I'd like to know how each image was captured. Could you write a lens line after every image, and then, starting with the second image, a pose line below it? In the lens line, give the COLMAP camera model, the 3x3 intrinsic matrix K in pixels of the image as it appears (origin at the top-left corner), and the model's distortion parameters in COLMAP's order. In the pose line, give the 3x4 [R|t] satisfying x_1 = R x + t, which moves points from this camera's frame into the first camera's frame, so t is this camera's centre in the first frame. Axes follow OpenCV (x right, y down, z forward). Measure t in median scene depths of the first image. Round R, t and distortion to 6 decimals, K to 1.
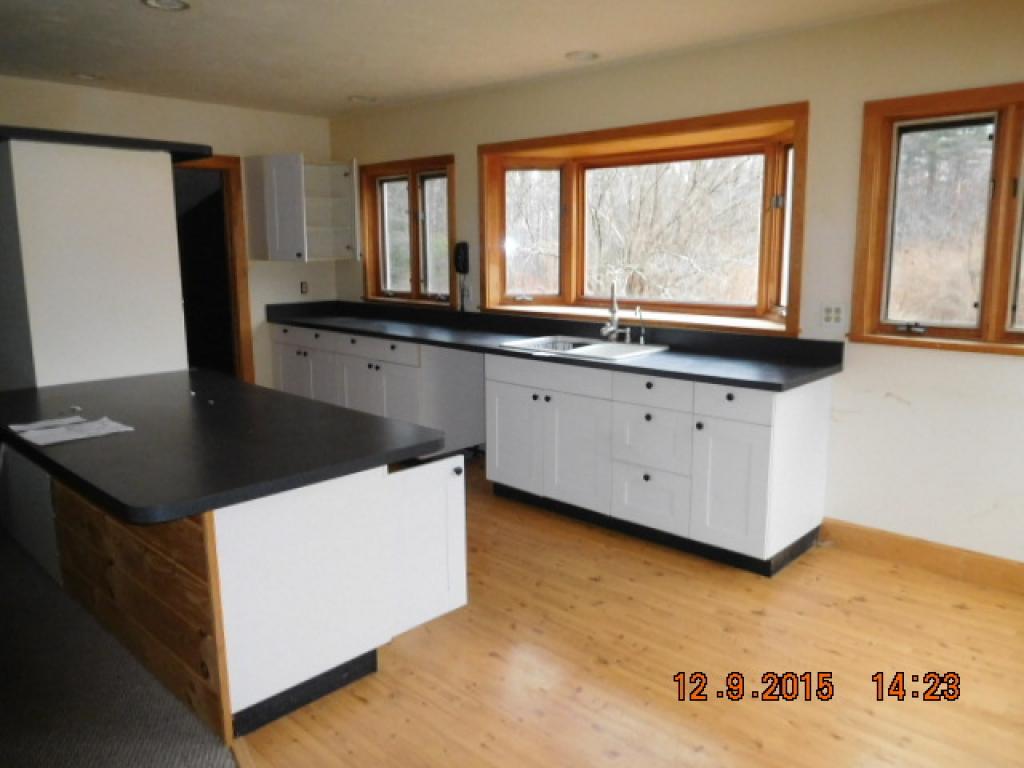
lens RADIAL K [[746.6, 0, 512.0], [0, 746.6, 384.0], [0, 0, 1]] dist [-0.038412, 0.003166]
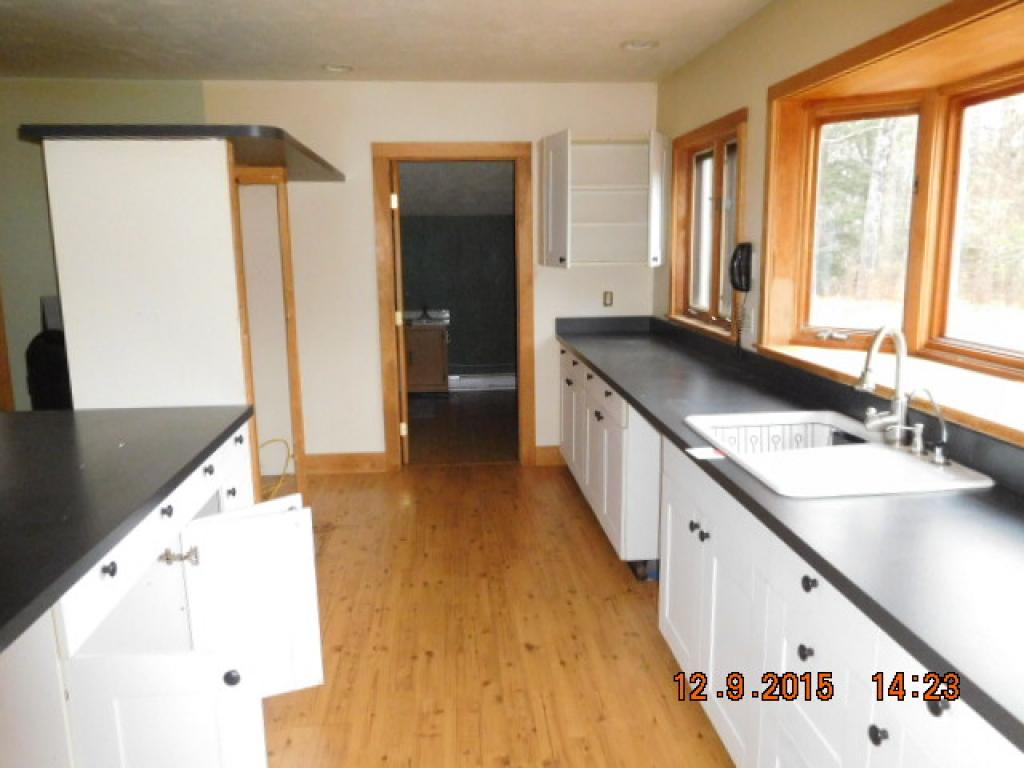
lens RADIAL K [[746.6, 0, 512.0], [0, 746.6, 384.0], [0, 0, 1]] dist [-0.038412, 0.003166]
pose [[0.748855, 0.111584, -0.653273, 0.217382], [-0.108451, 0.993069, 0.045305, -0.075325], [0.653800, 0.036921, 0.755766, 0.387699]]
